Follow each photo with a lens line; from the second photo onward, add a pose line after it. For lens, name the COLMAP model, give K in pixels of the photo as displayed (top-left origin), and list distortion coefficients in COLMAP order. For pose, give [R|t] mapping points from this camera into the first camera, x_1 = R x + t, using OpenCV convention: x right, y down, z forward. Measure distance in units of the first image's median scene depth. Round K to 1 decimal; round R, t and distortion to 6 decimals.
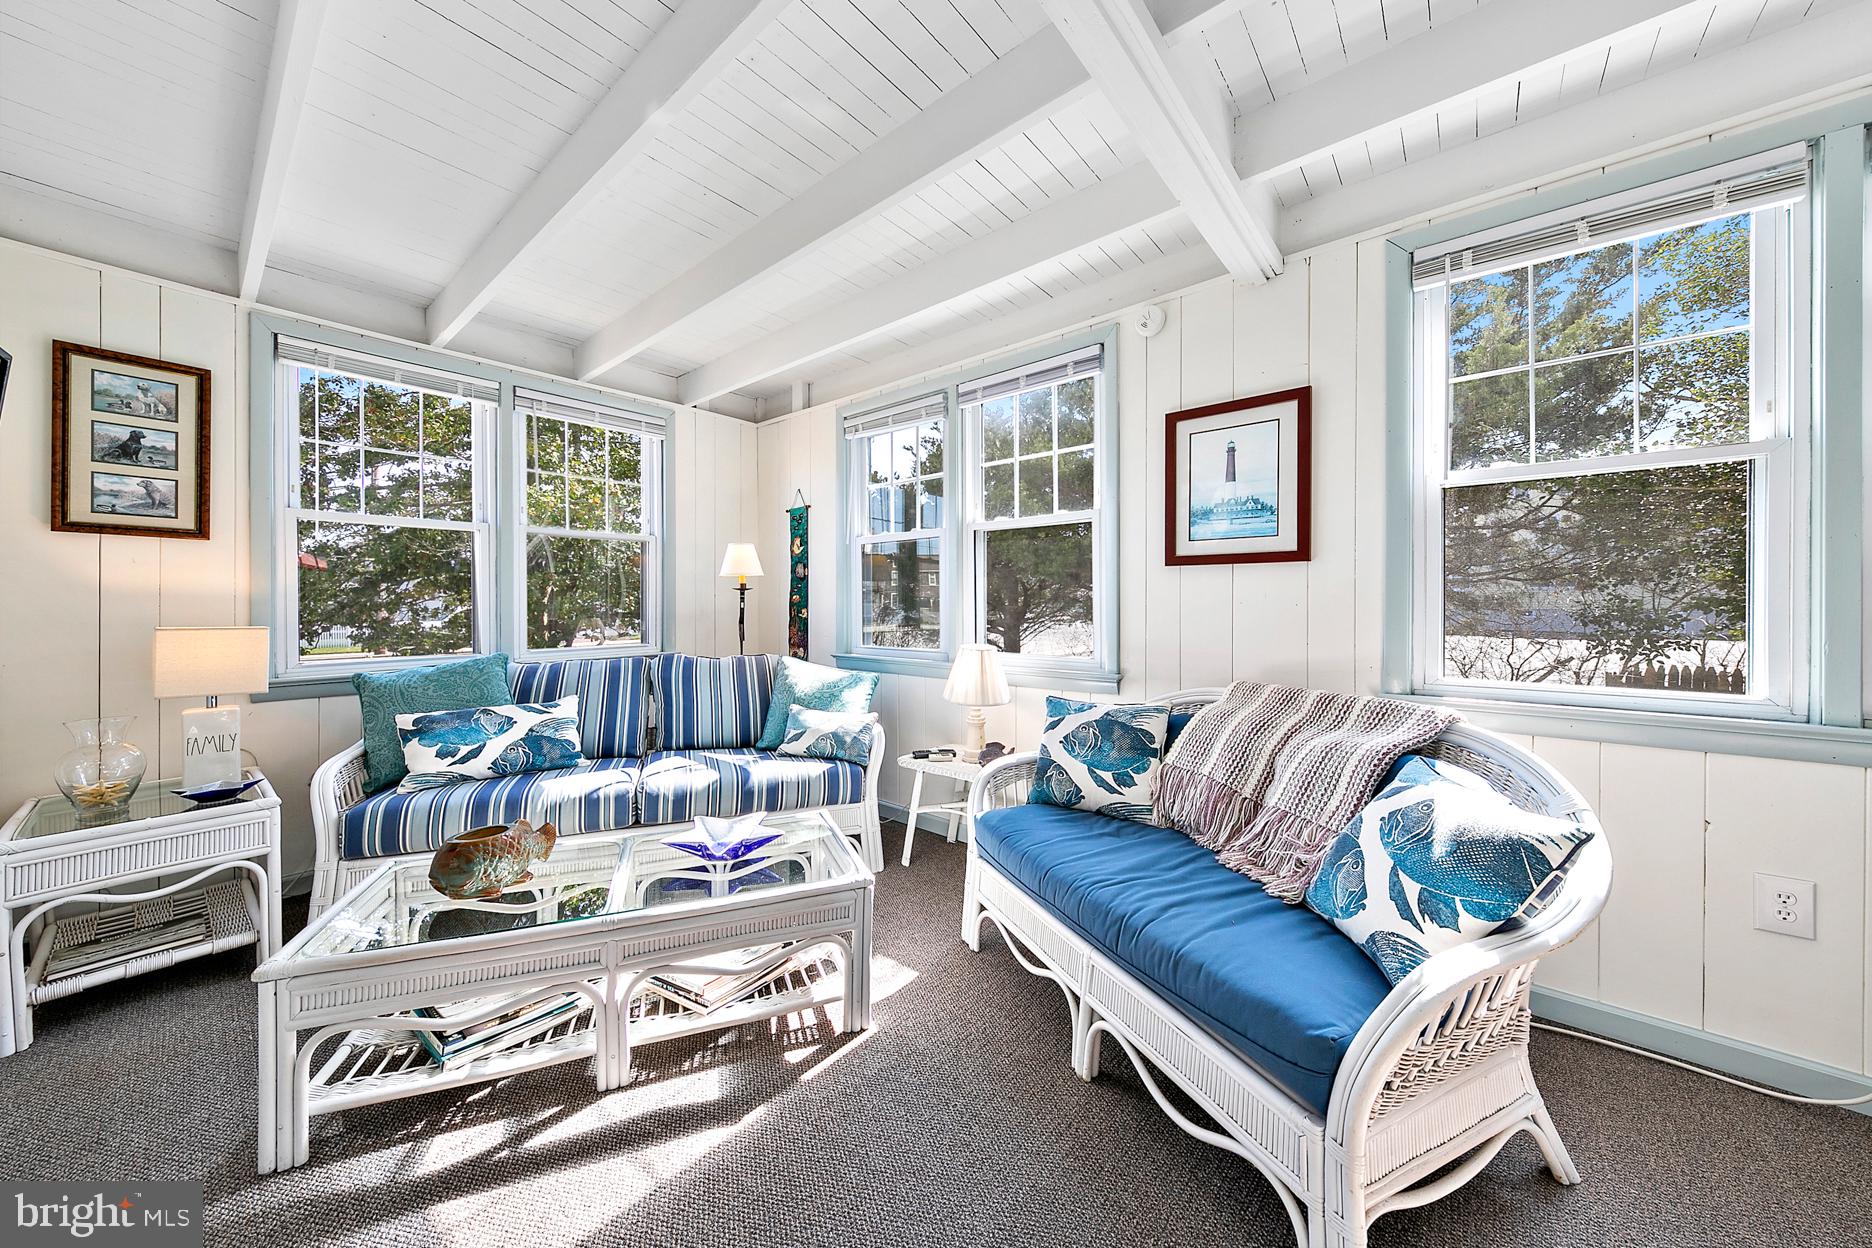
lens RADIAL K [[636.2, 0, 927.4], [0, 636.2, 606.9], [0, 0, 1]] dist [0.000850, -0.002591]
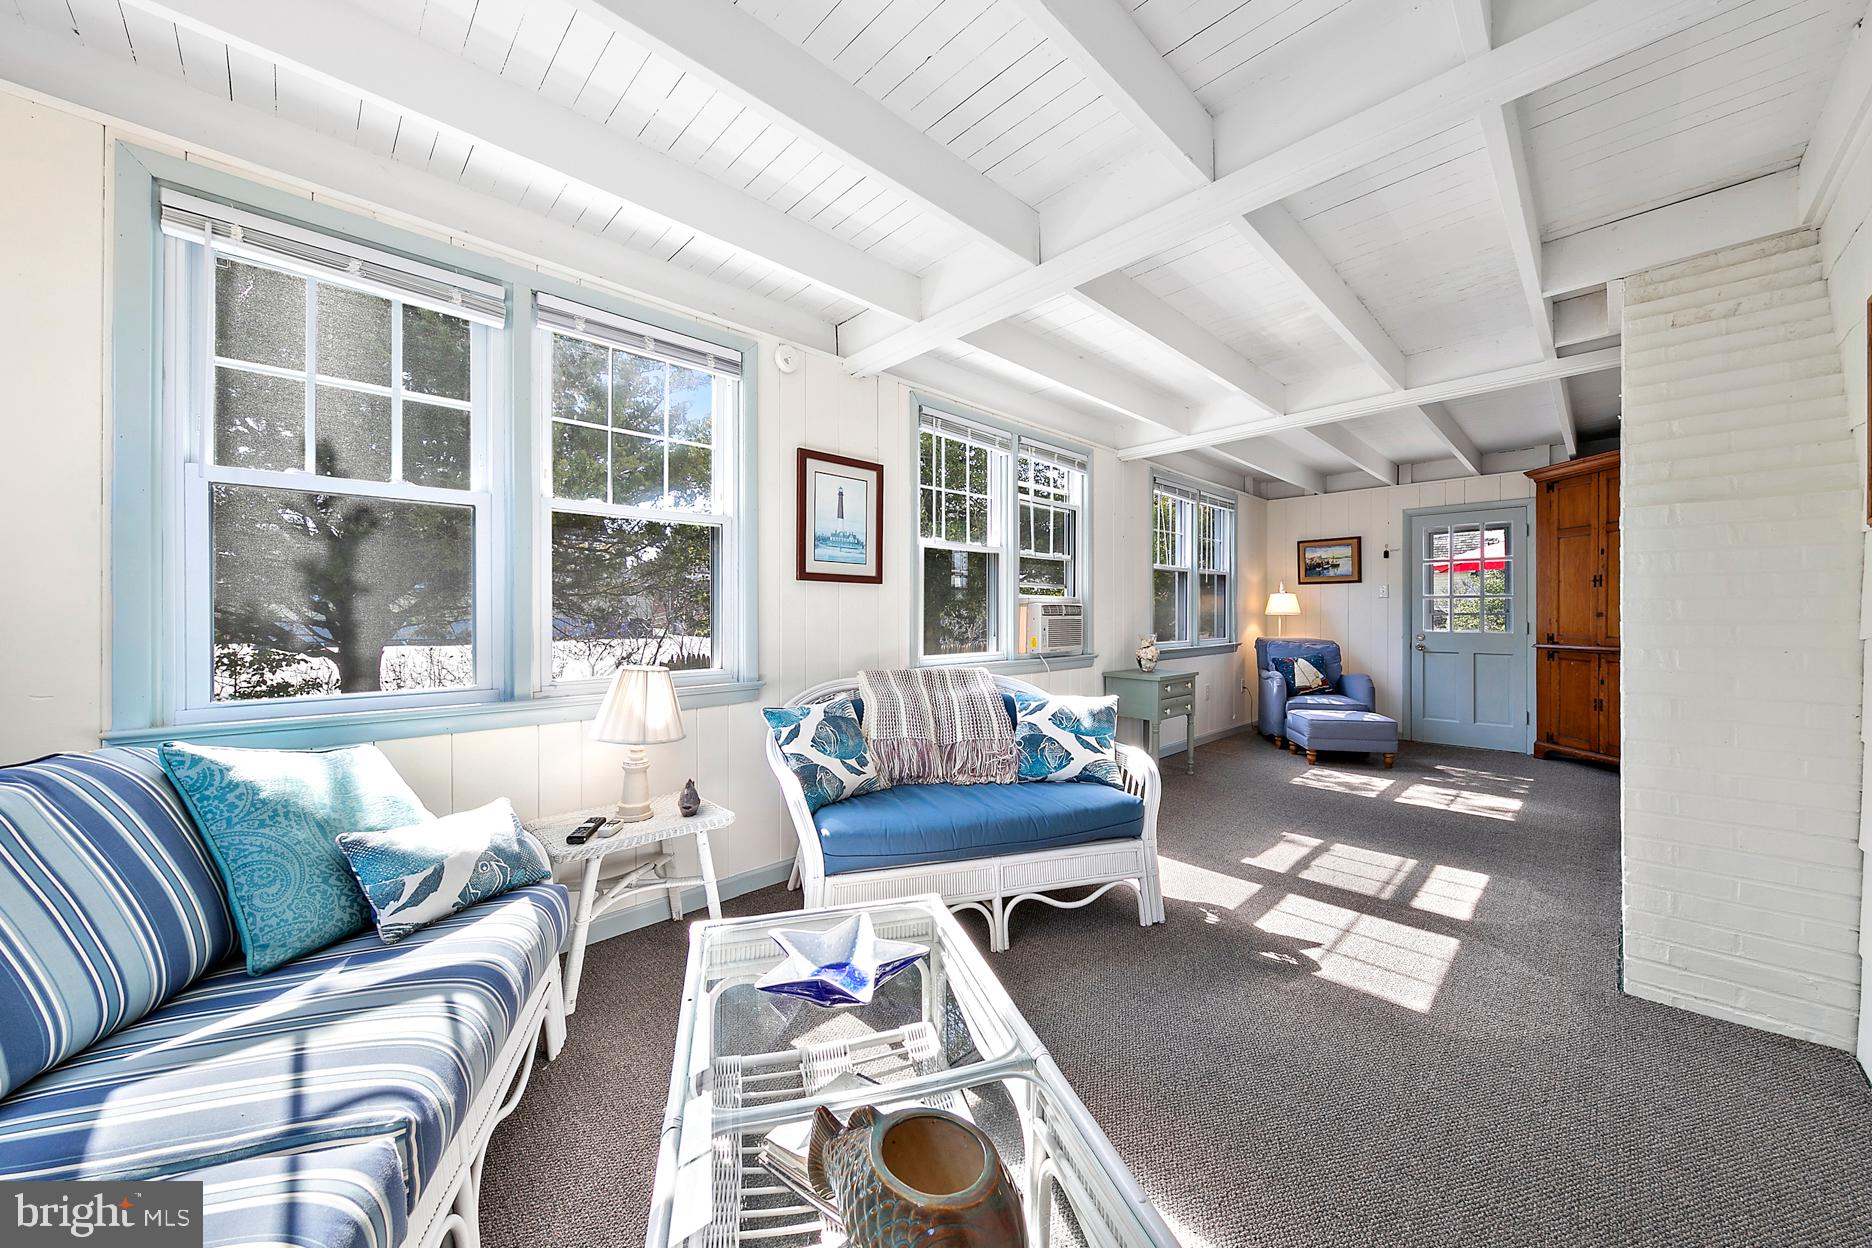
lens RADIAL K [[645.5, 0, 938.0], [0, 645.5, 612.0], [0, 0, 1]] dist [-0.000789, -0.000066]
pose [[0.090132, 0.004971, 0.995917, -0.794486], [0.004787, 0.999974, -0.005425, 0.000456], [-0.995918, 0.005256, 0.090106, 0.677506]]
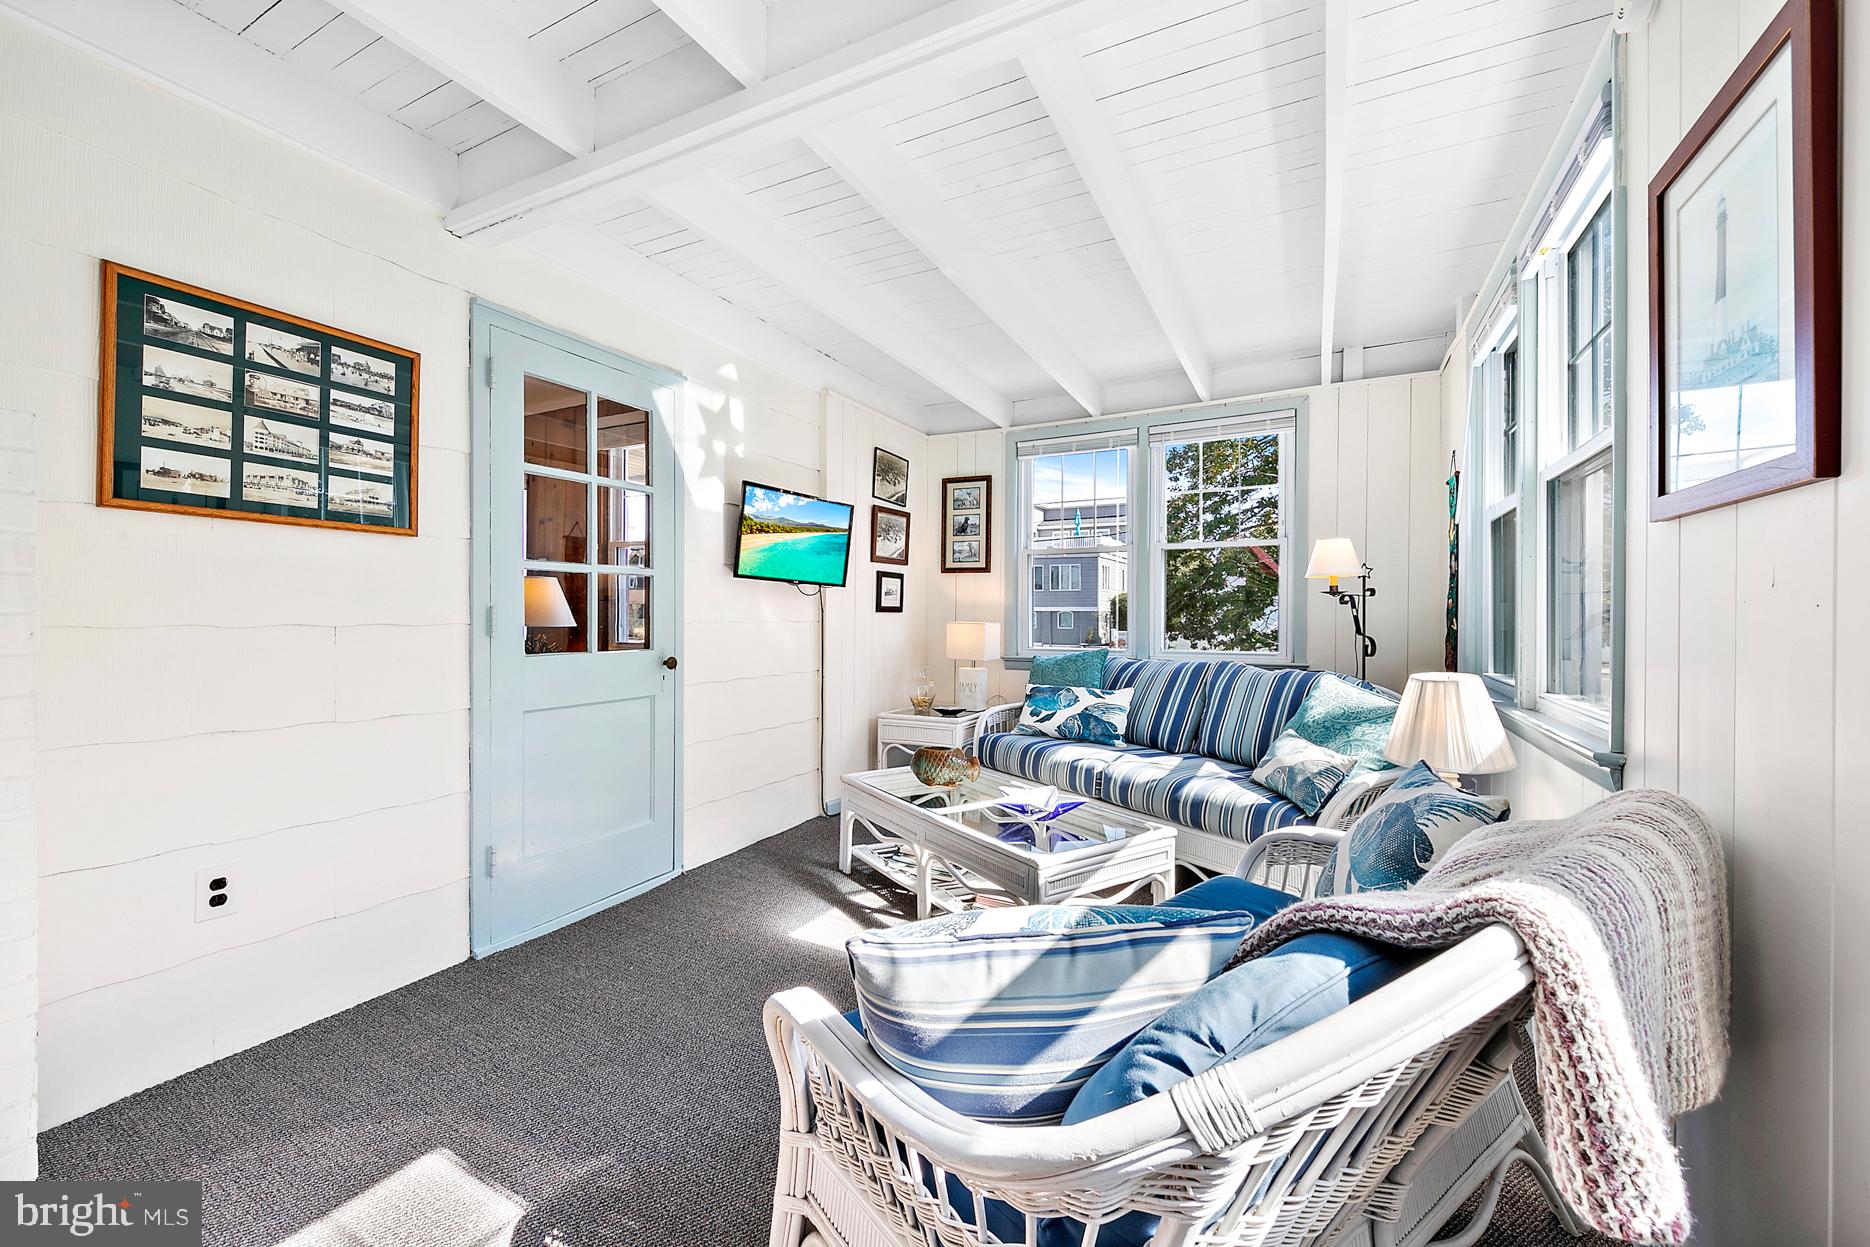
lens RADIAL K [[734.2, 0, 926.3], [0, 734.2, 611.1], [0, 0, 1]] dist [-0.001864, -0.000186]
pose [[0.213786, 0.000363, -0.976880, 0.804537], [-0.012032, 0.999925, -0.002261, 0.006212], [0.976806, 0.012238, 0.213774, 0.402988]]
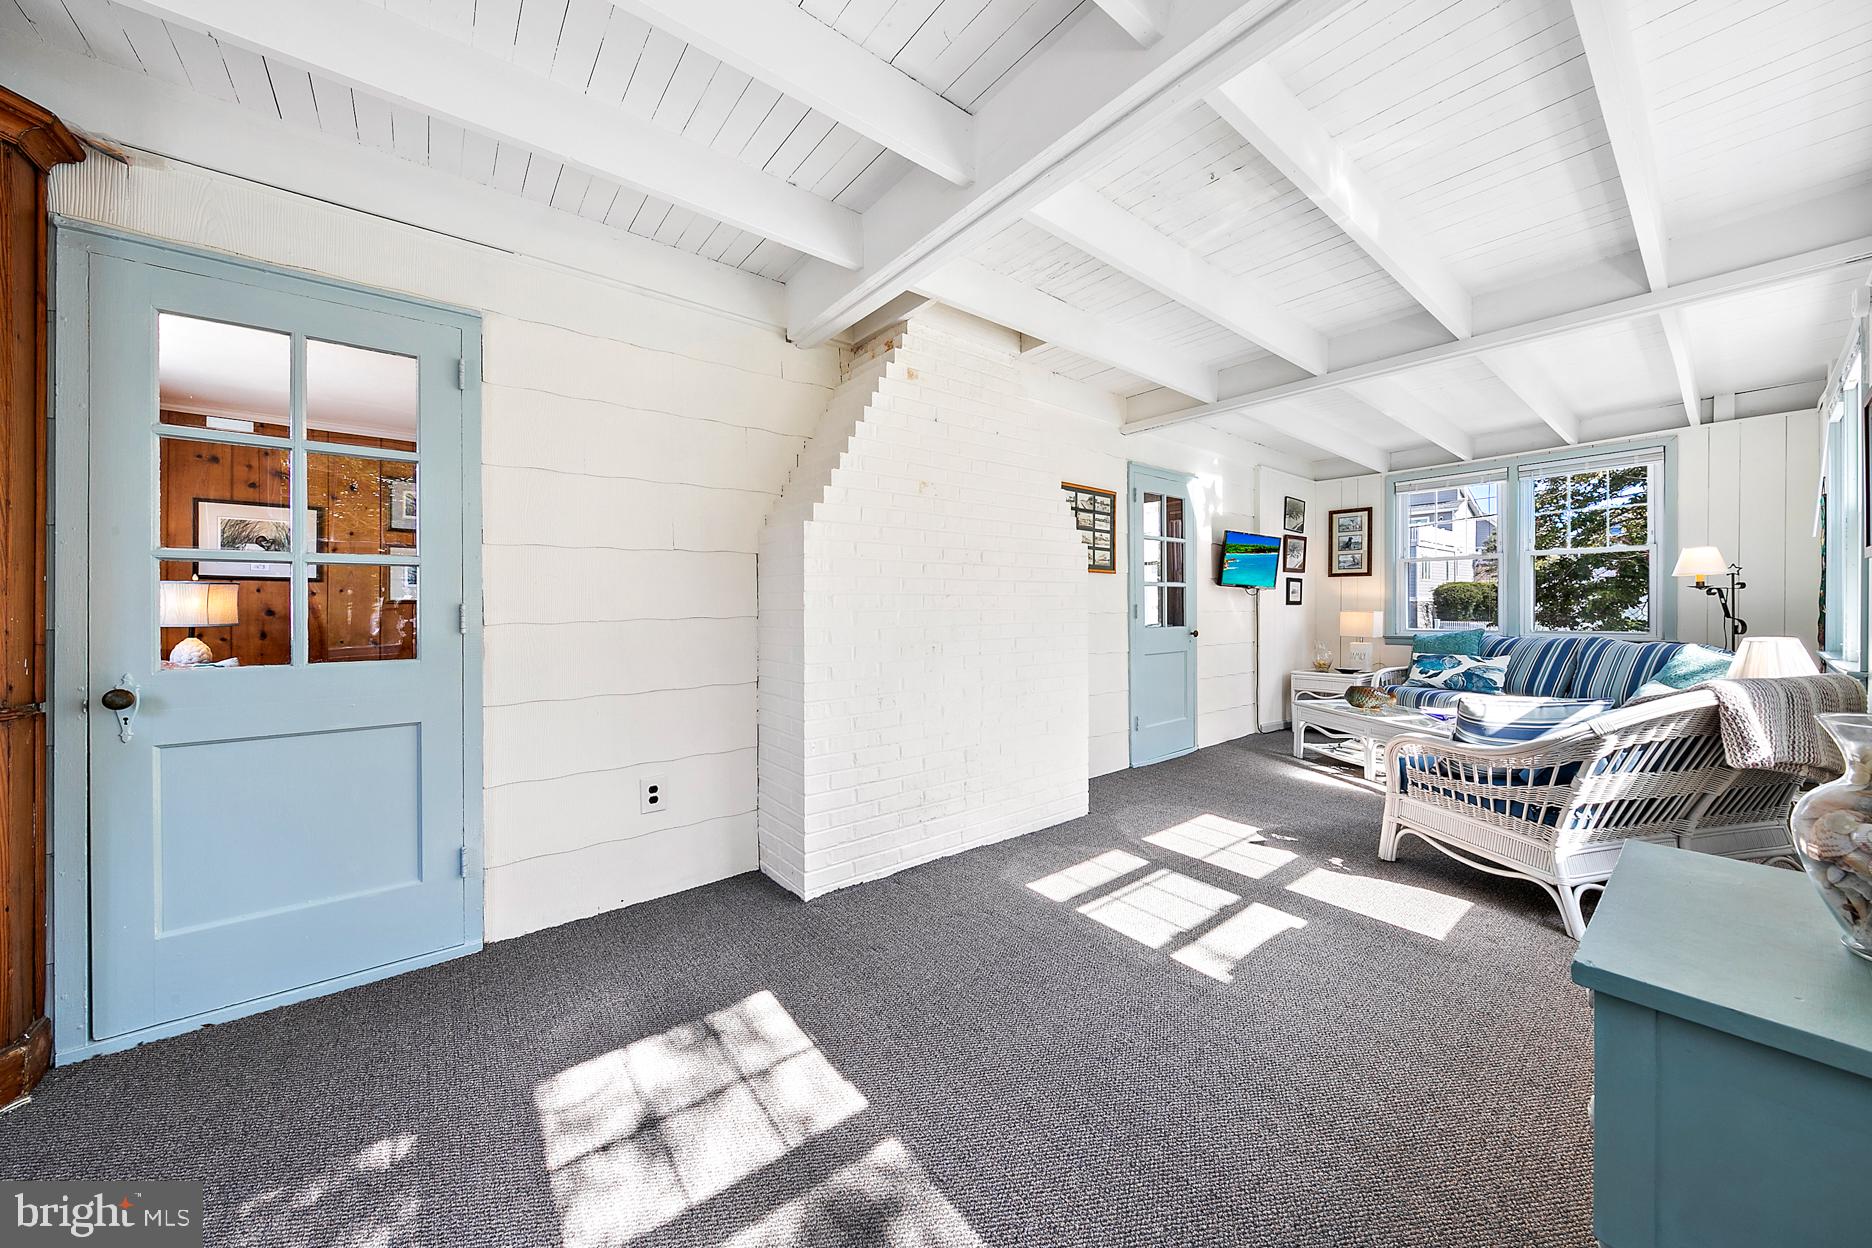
lens RADIAL K [[636.2, 0, 927.4], [0, 636.2, 606.9], [0, 0, 1]] dist [0.000850, -0.002591]
pose [[-0.201022, 0.003629, -0.979580, 1.643683], [-0.000552, 0.999993, 0.003817, 0.005677], [0.979586, 0.001308, -0.201019, -0.192854]]
